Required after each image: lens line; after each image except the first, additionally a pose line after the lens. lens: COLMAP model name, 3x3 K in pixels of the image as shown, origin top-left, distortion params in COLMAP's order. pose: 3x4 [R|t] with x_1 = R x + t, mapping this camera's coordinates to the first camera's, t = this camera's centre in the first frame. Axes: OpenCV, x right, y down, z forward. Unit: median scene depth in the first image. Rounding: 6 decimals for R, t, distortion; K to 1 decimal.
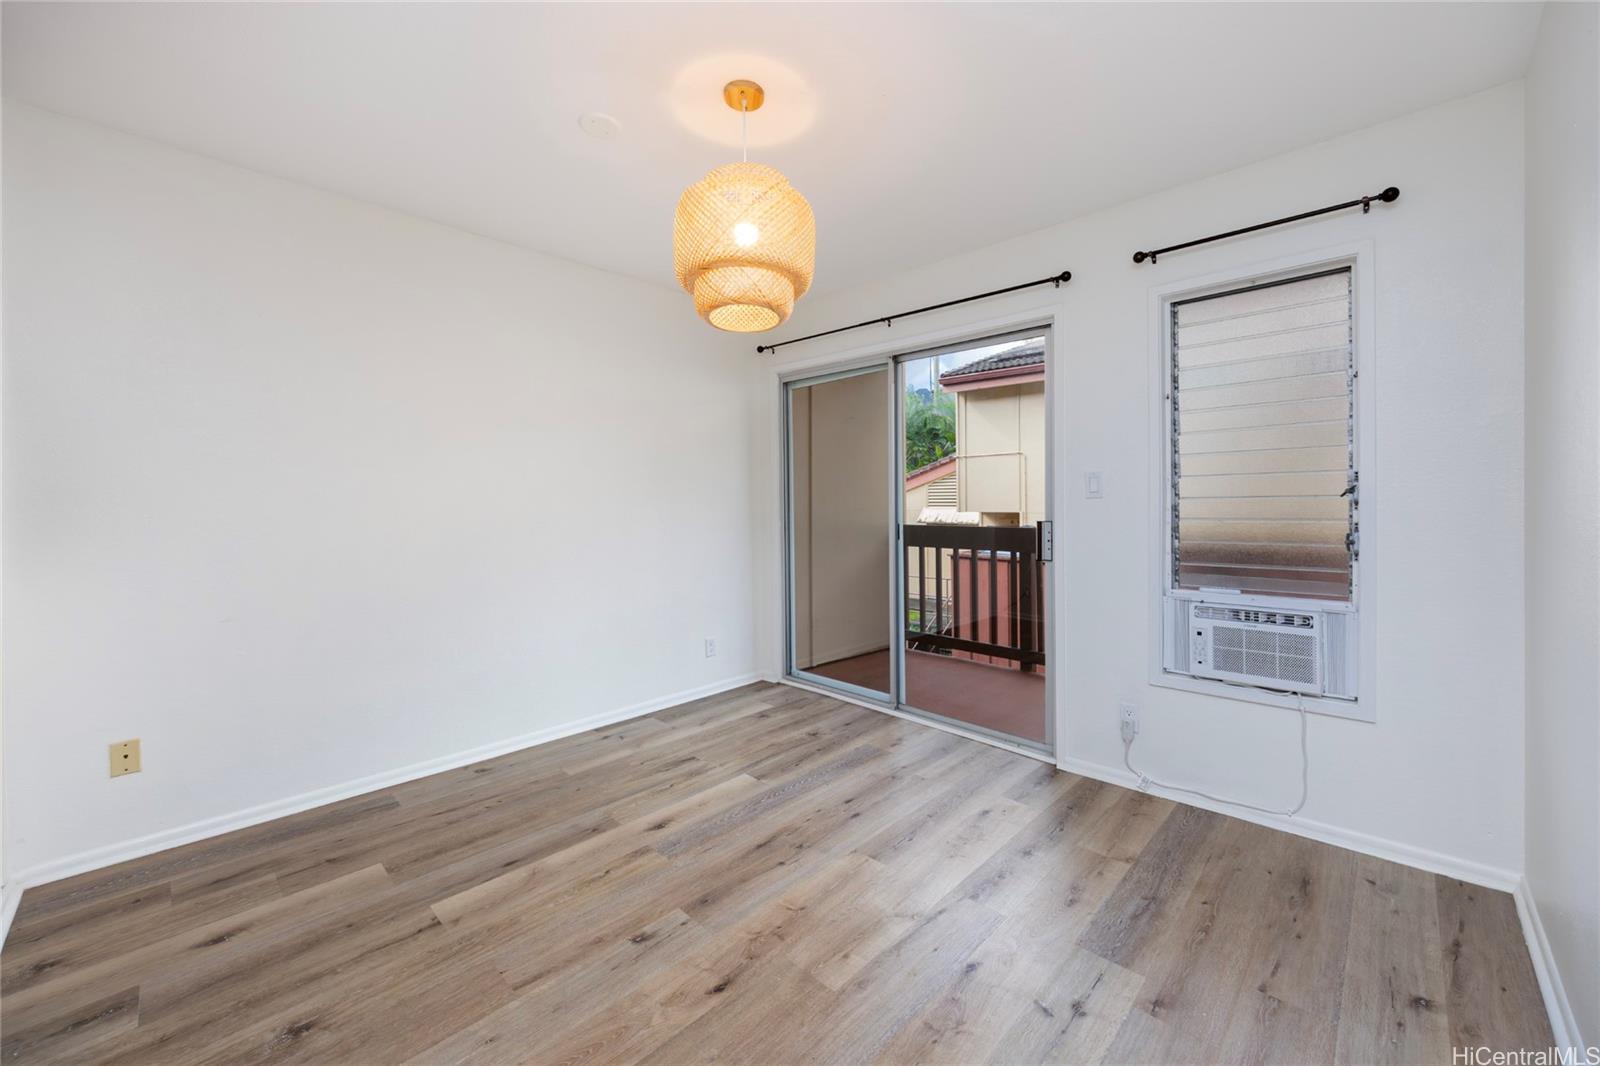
lens RADIAL K [[627.7, 0, 795.8], [0, 627.7, 498.6], [0, 0, 1]] dist [-0.026208, 0.000096]
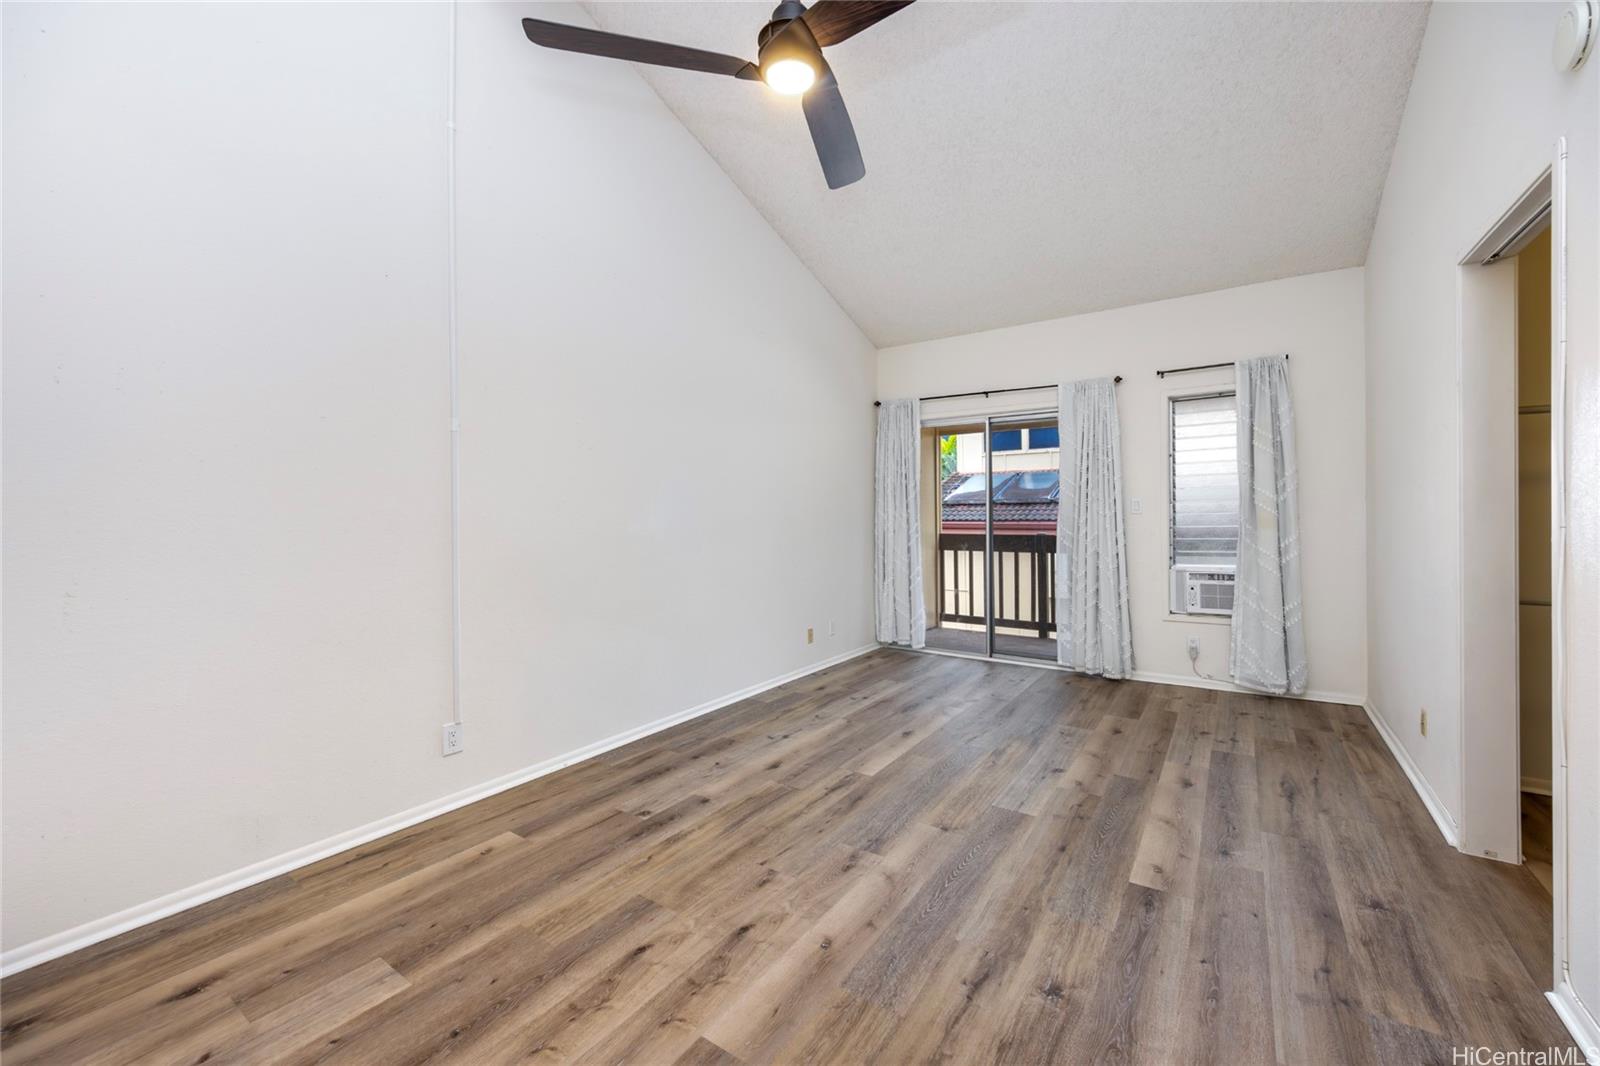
lens RADIAL K [[676.1, 0, 806.0], [0, 676.1, 501.9], [0, 0, 1]] dist [-0.001042, -0.013383]
pose [[0.975068, 0.006785, 0.221805, -0.492904], [-0.001609, 0.999722, -0.023507, 0.010603], [-0.221903, 0.022564, 0.974808, -0.368158]]
